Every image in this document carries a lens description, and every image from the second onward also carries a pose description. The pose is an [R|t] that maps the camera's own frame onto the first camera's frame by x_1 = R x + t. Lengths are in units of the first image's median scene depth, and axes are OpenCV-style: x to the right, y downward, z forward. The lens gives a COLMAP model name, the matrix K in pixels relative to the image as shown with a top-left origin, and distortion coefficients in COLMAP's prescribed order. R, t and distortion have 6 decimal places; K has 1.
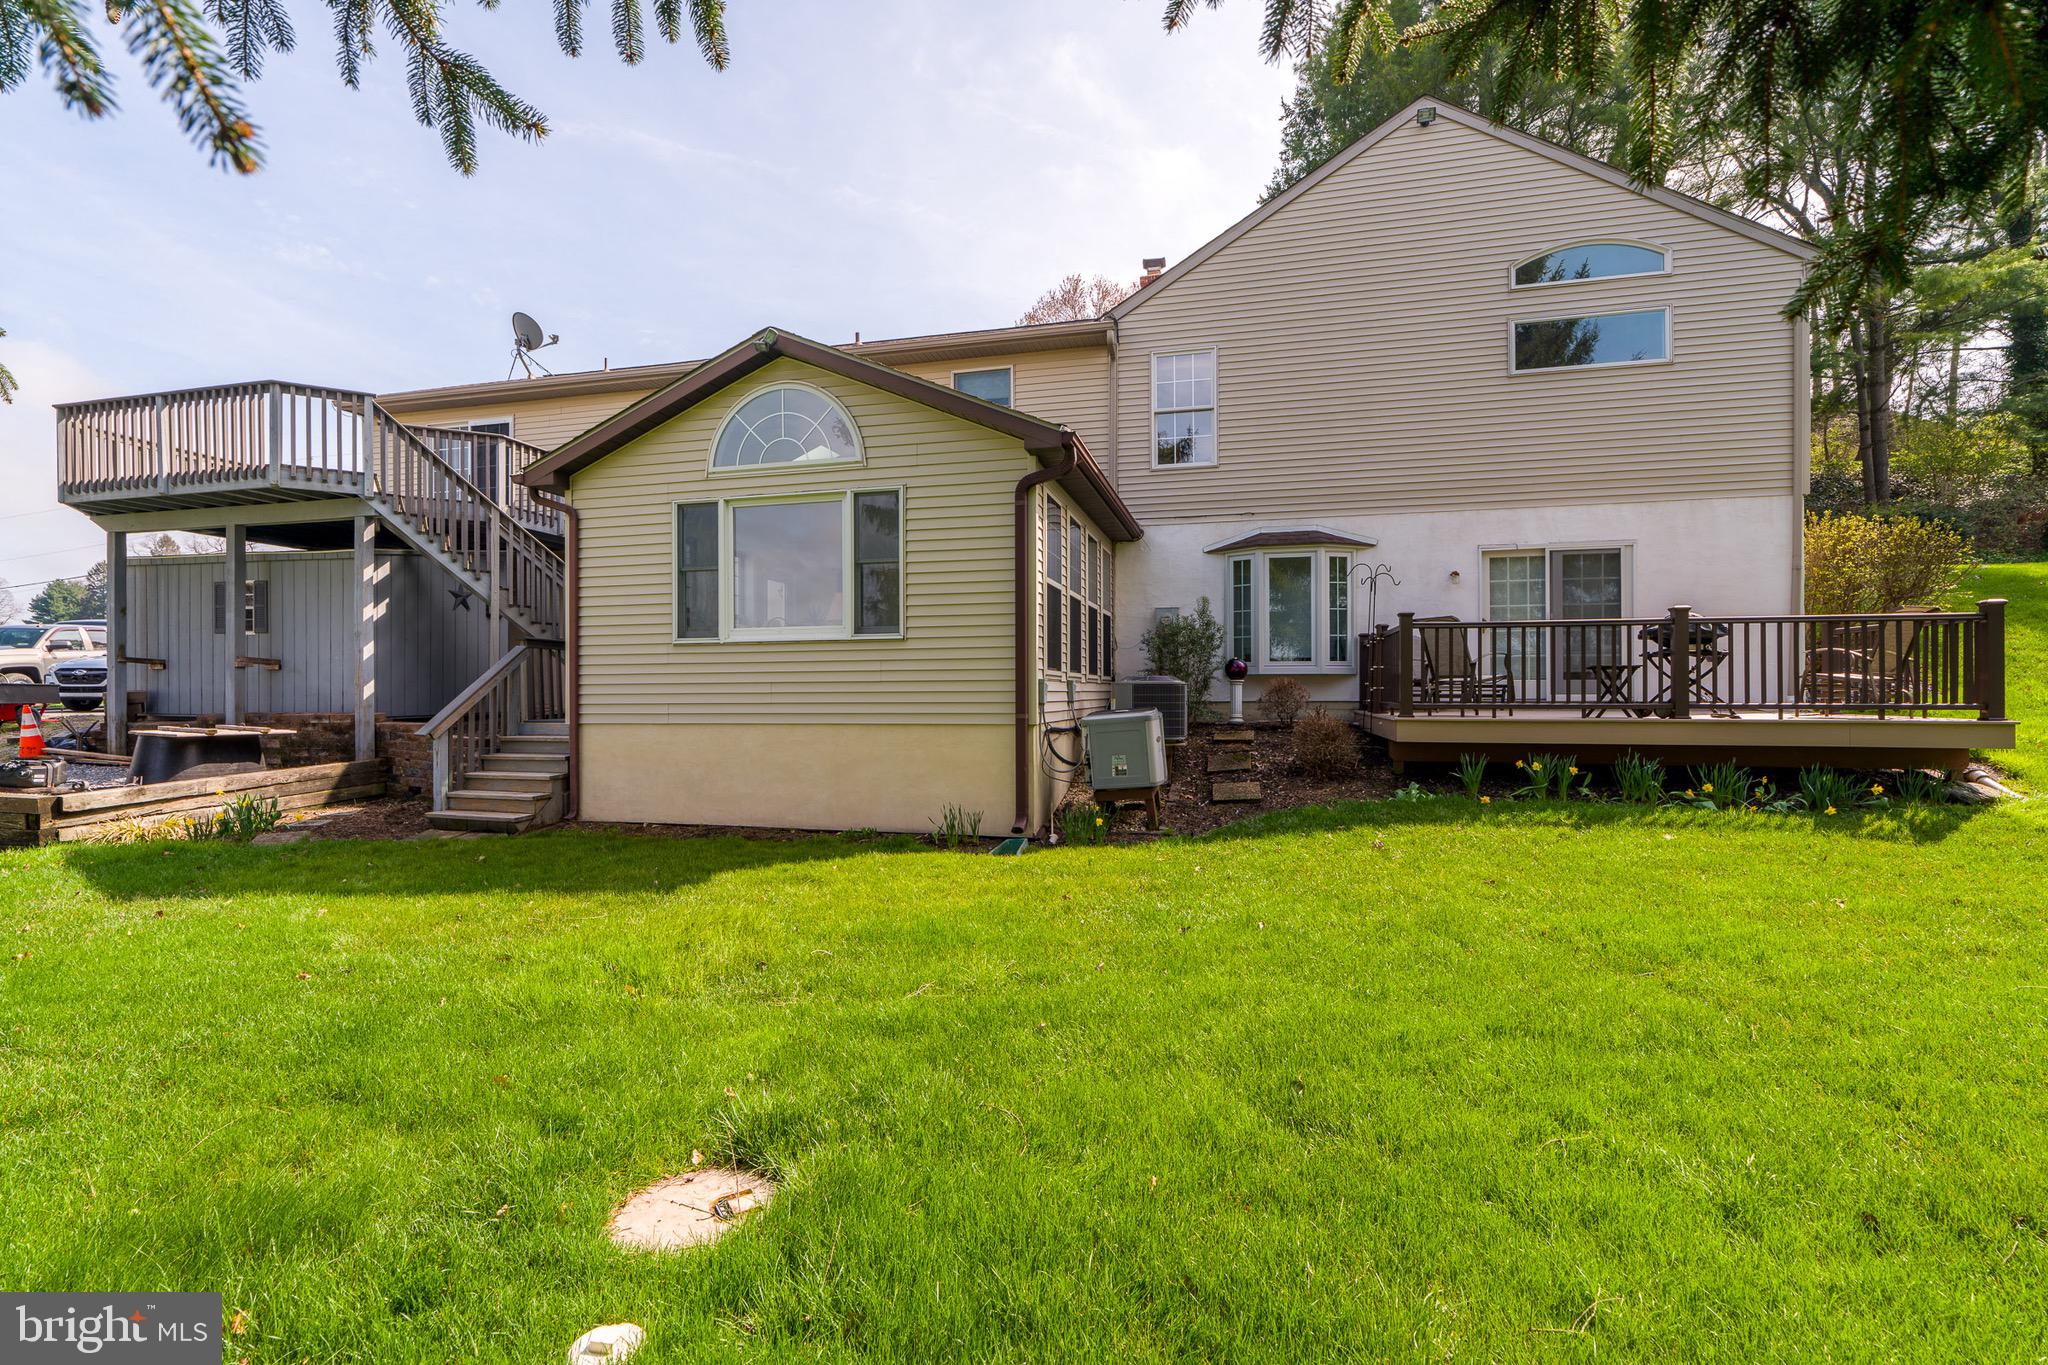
lens RADIAL K [[900.9, 0, 1024.8], [0, 900.9, 689.9], [0, 0, 1]] dist [-0.008408, 0.001255]
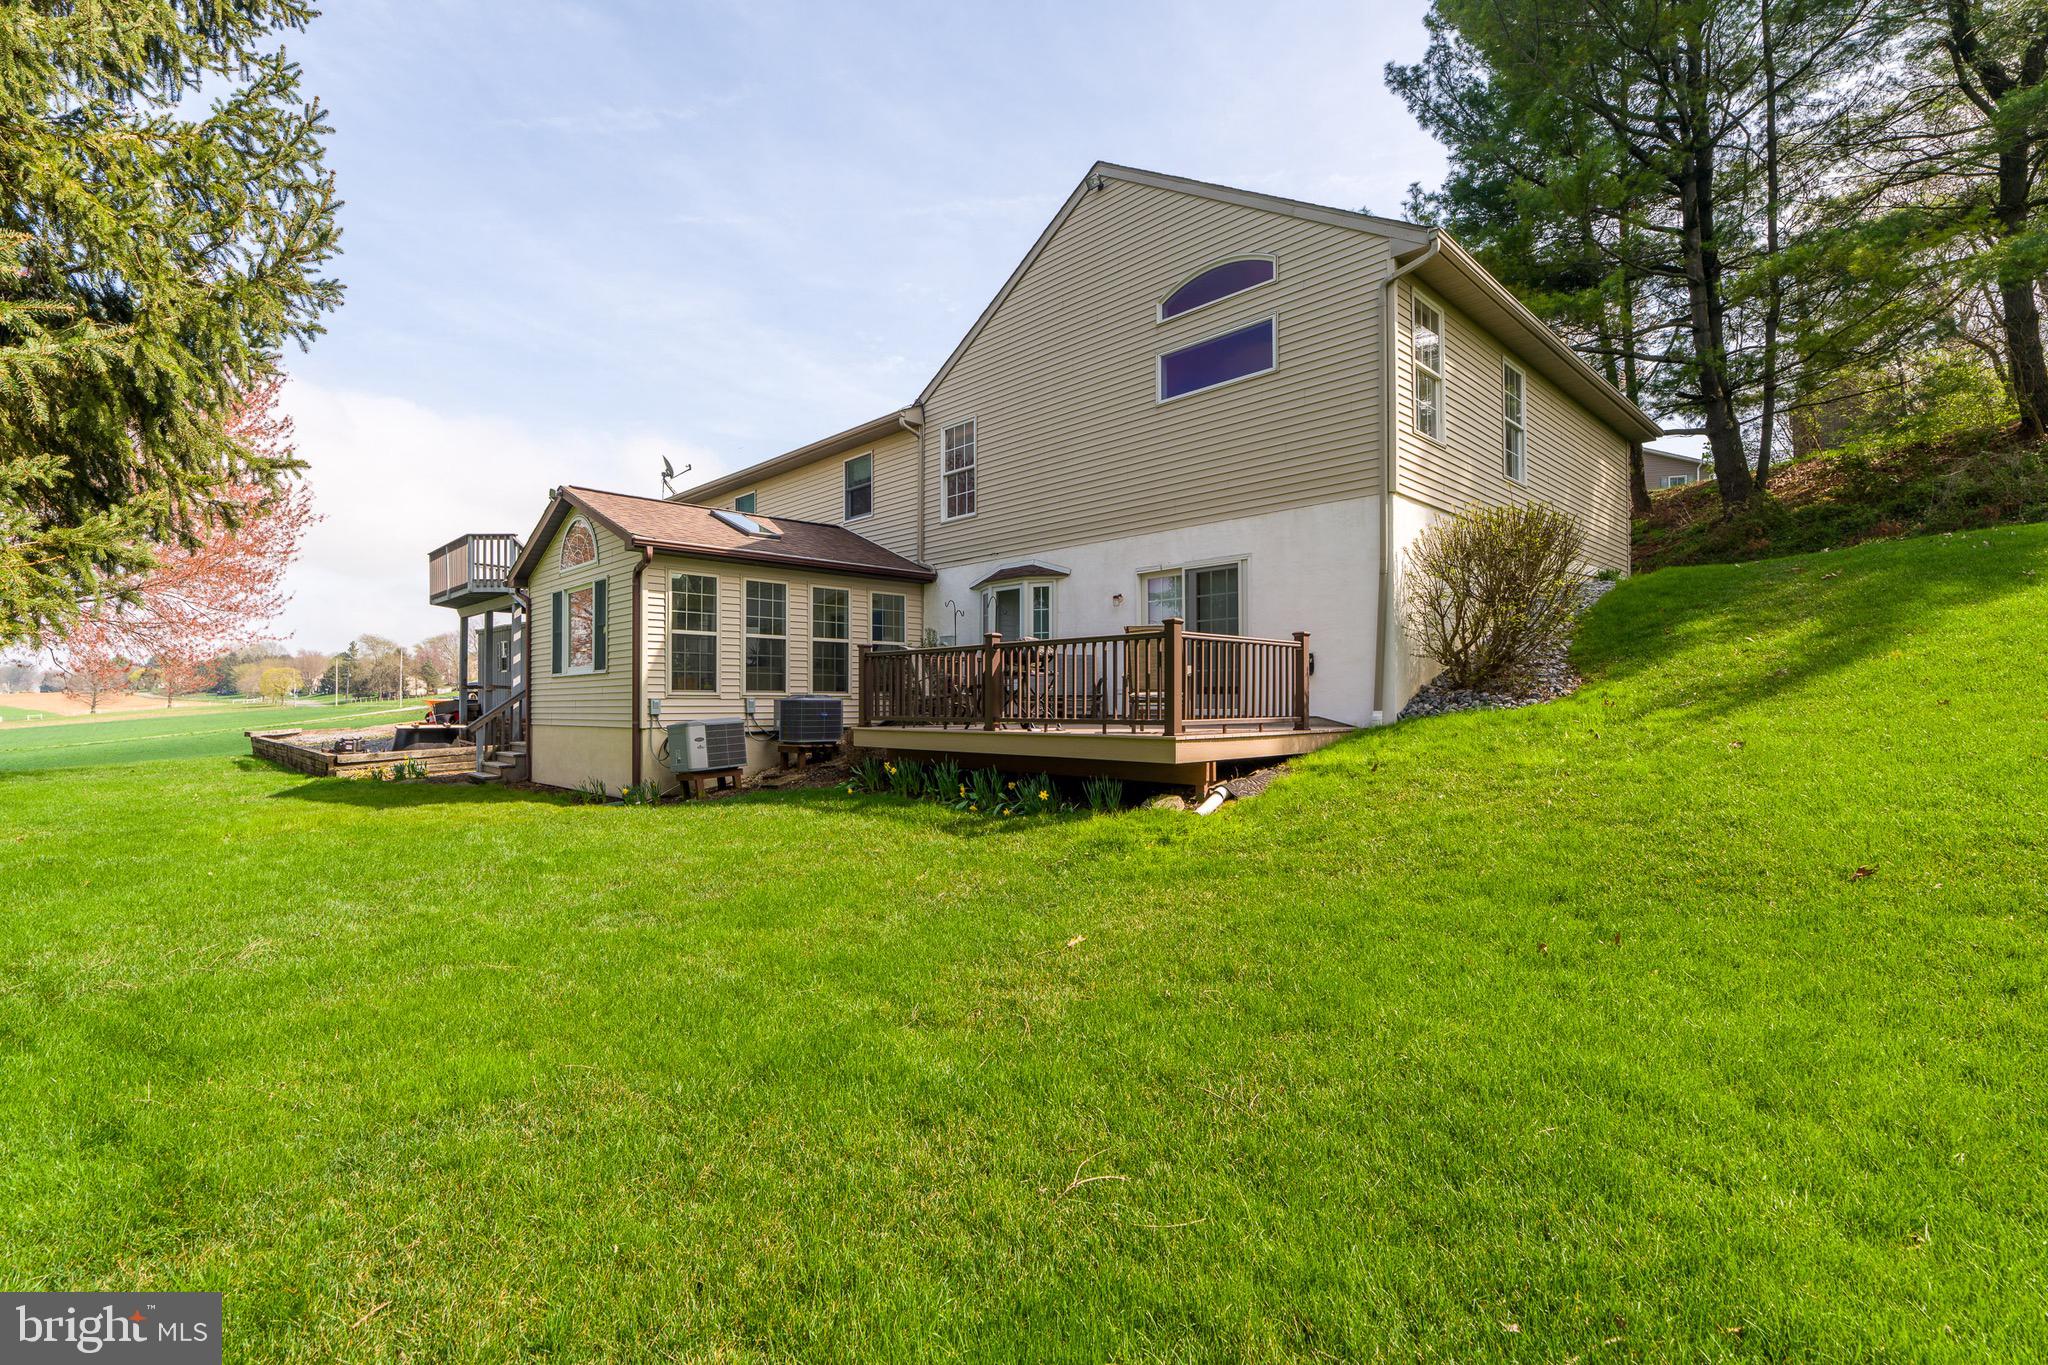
lens RADIAL K [[900.9, 0, 1027.9], [0, 900.9, 682.2], [0, 0, 1]] dist [-0.008408, 0.001255]
pose [[0.856281, -0.011434, -0.516383, 1.073194], [0.000266, 0.999765, -0.021696, -0.003839], [0.516510, 0.018440, 0.856083, 0.029352]]
